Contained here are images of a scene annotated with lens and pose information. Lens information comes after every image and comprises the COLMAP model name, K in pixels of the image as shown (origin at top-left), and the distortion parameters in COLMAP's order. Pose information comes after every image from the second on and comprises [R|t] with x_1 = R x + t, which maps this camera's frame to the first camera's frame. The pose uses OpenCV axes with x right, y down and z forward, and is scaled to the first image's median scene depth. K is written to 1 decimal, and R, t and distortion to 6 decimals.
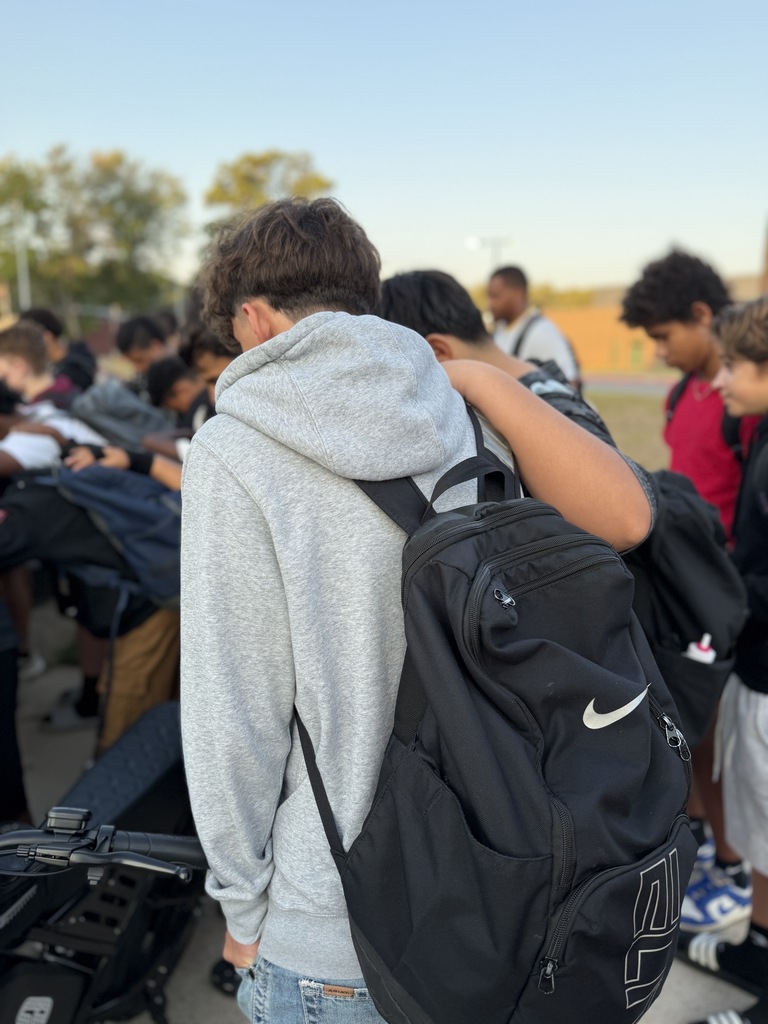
lens RADIAL K [[745.4, 0, 386.4], [0, 745.4, 530.8], [0, 0, 1]] dist [-0.007430, 0.005324]
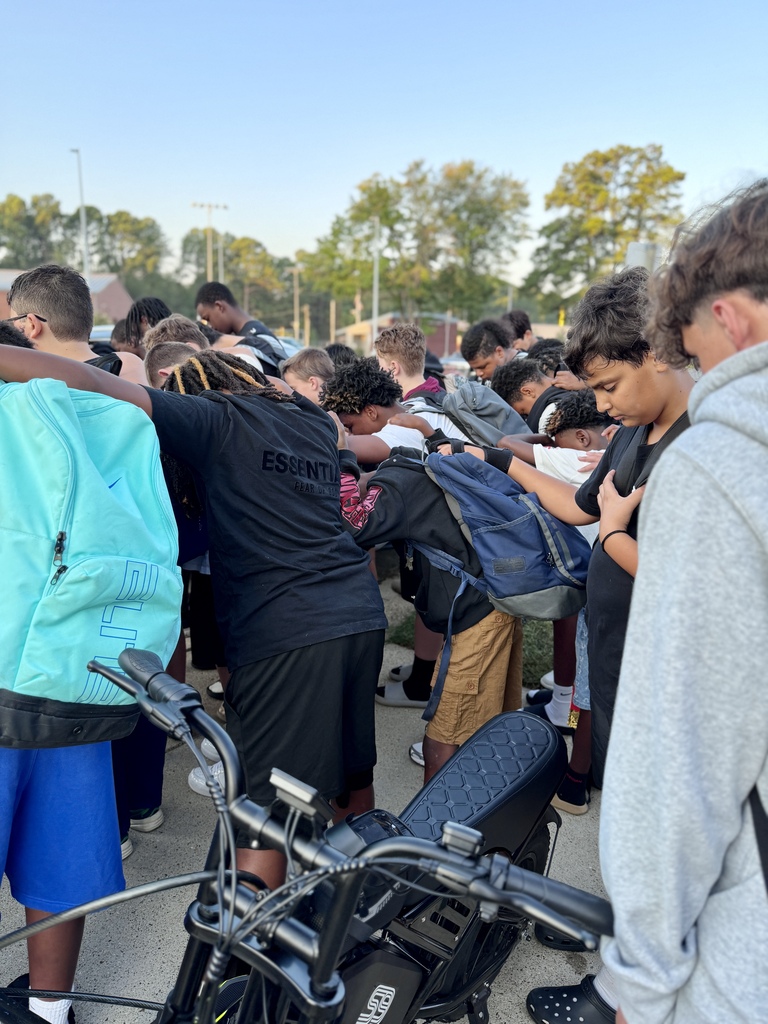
lens RADIAL K [[736.9, 0, 381.0], [0, 736.9, 529.1], [0, 0, 1]] dist [0.007755, -0.025531]
pose [[0.911769, 0.102285, -0.397763, -0.191566], [-0.102696, 0.994505, 0.020335, -0.014245], [0.397657, 0.022308, 0.917263, 0.088025]]
